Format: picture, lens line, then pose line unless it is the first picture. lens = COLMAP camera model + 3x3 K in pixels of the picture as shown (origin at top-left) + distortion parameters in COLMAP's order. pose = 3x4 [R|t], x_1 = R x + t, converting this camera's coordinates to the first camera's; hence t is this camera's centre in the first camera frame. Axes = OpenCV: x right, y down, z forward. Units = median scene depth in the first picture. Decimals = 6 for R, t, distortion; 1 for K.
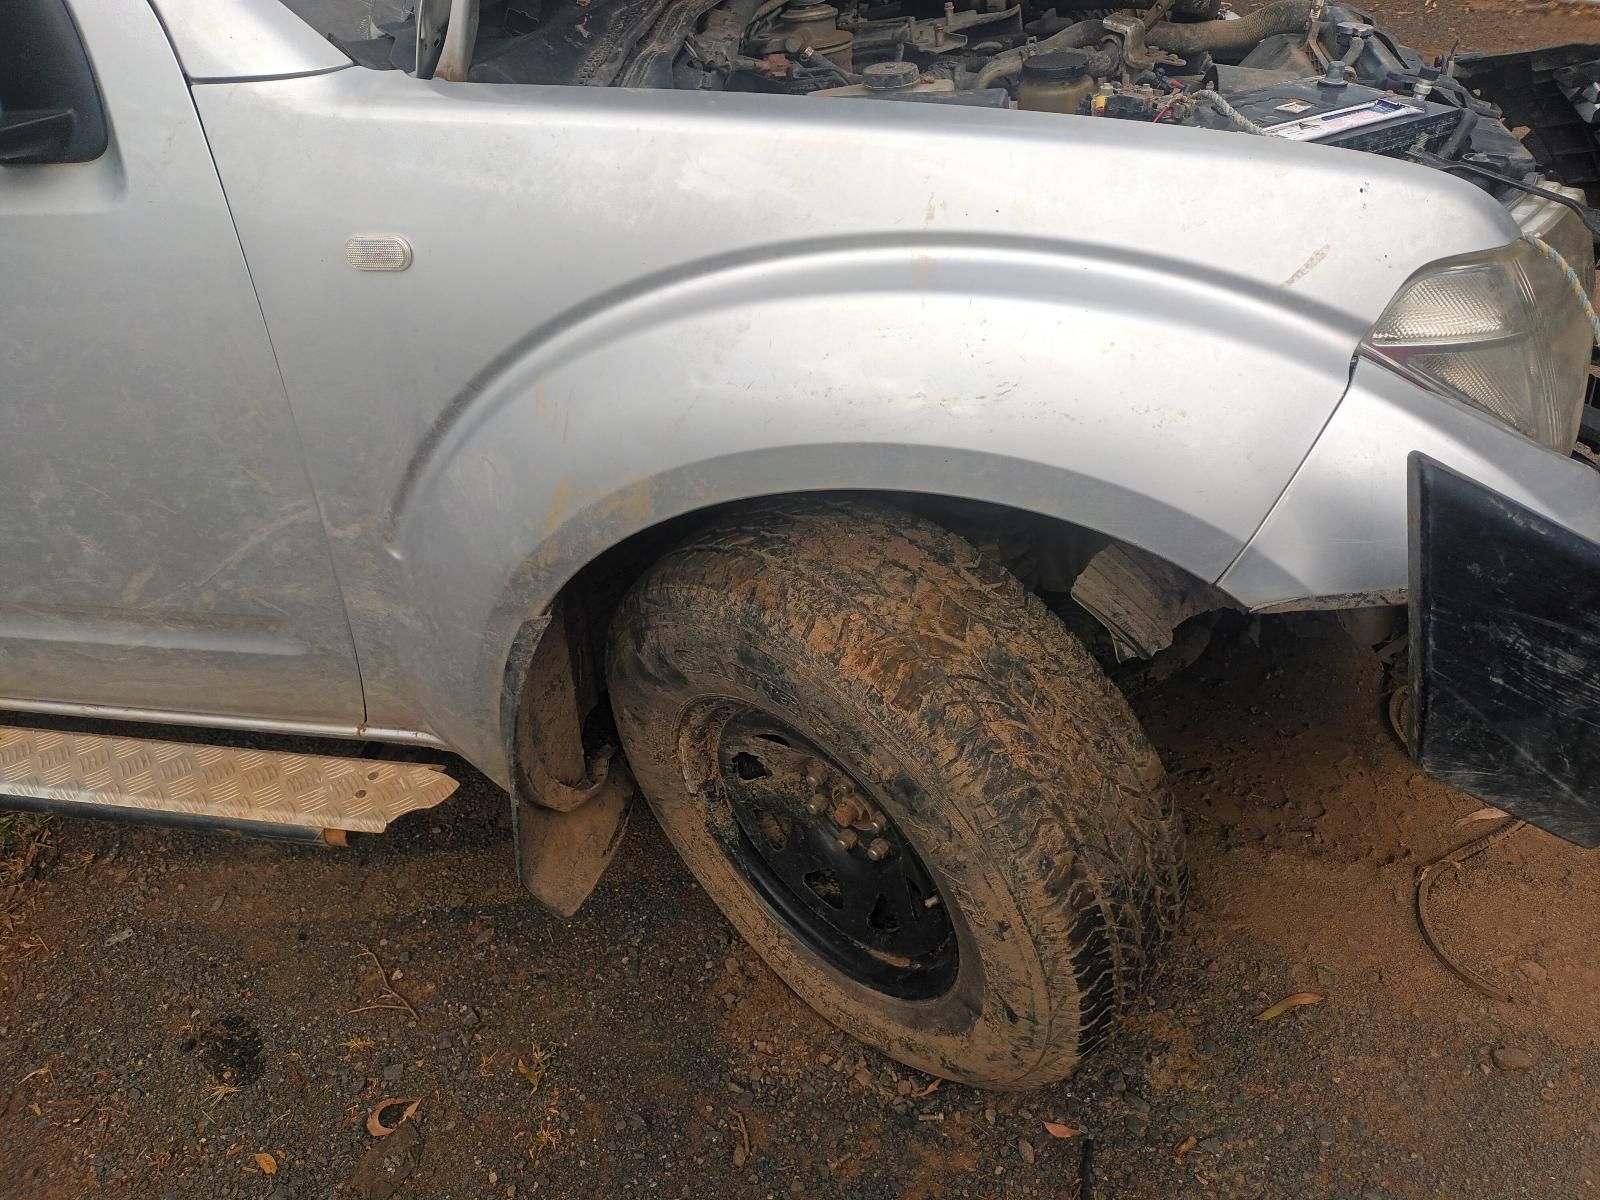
lens RADIAL K [[1200.2, 0, 797.3], [0, 1200.2, 611.9], [0, 0, 1]] dist [0.070977, -0.119931]
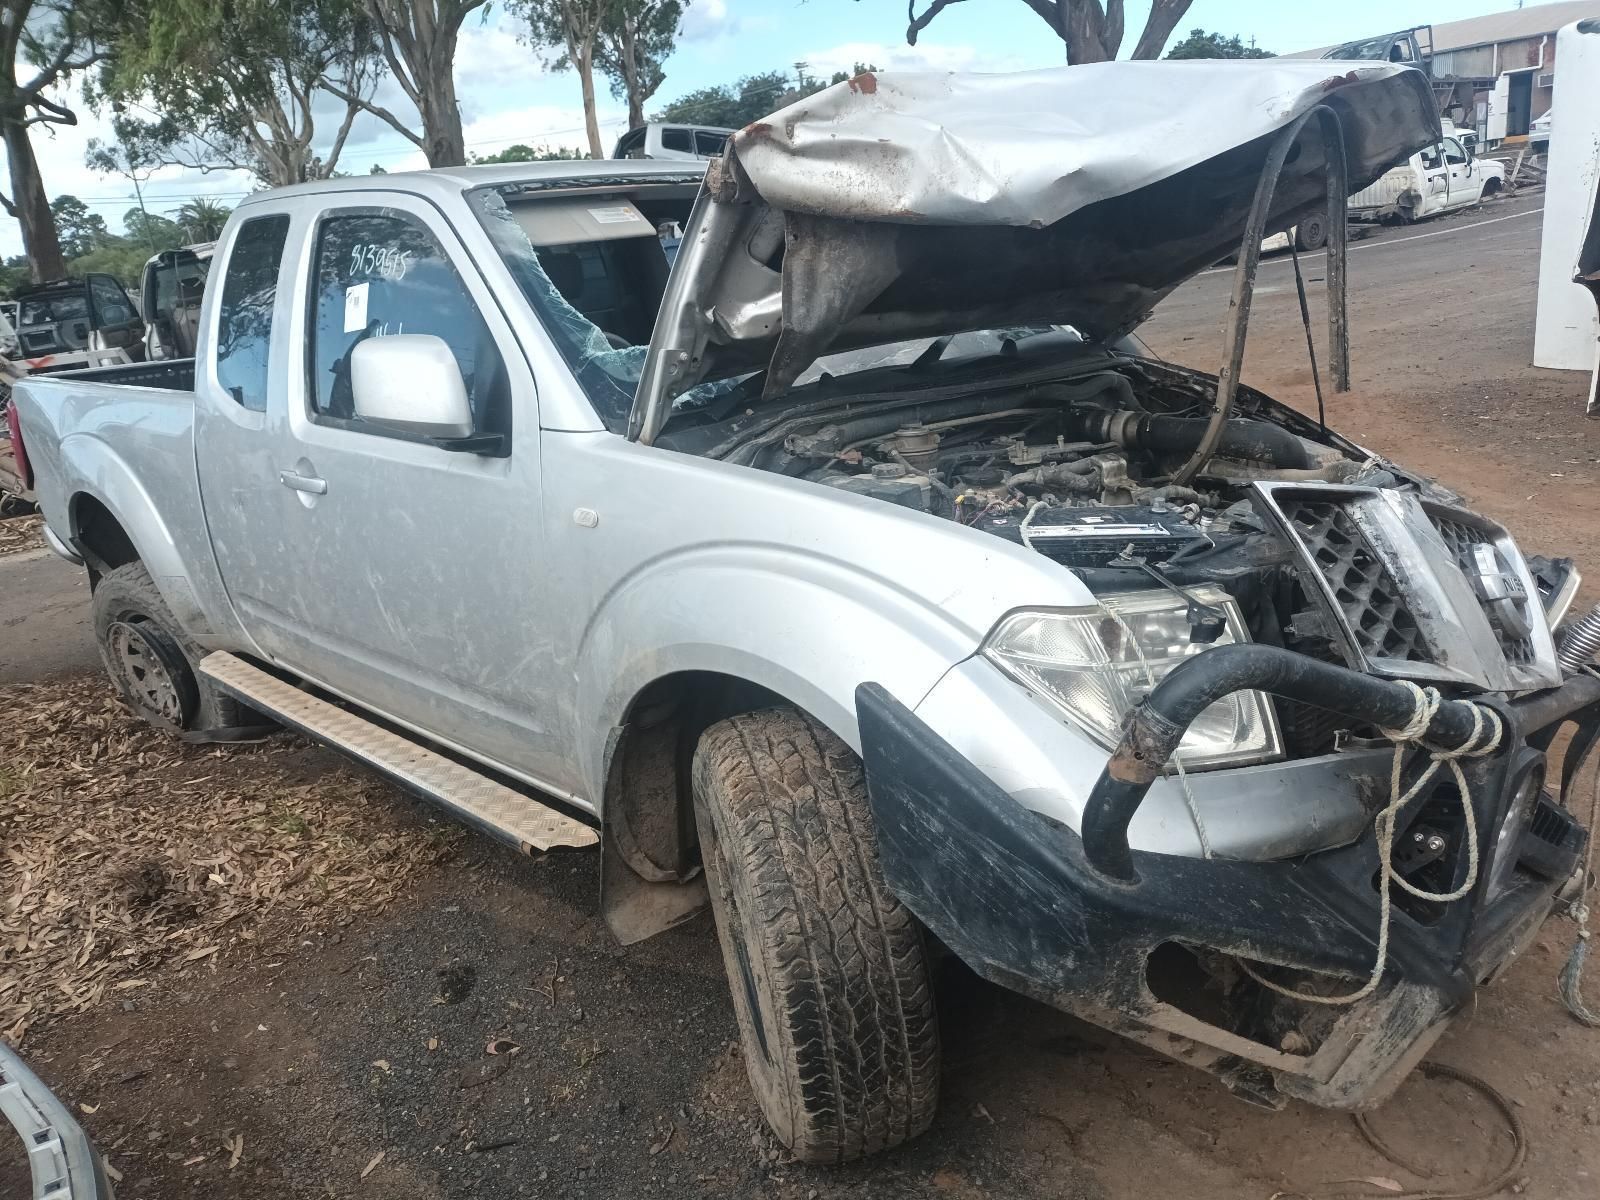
lens RADIAL K [[1200.2, 0, 797.3], [0, 1200.2, 611.9], [0, 0, 1]] dist [0.070977, -0.119931]
pose [[0.840830, 0.183067, -0.509402, 0.811394], [-0.317119, 0.929263, -0.189489, 0.091853], [0.438679, 0.320870, 0.839407, -0.374150]]
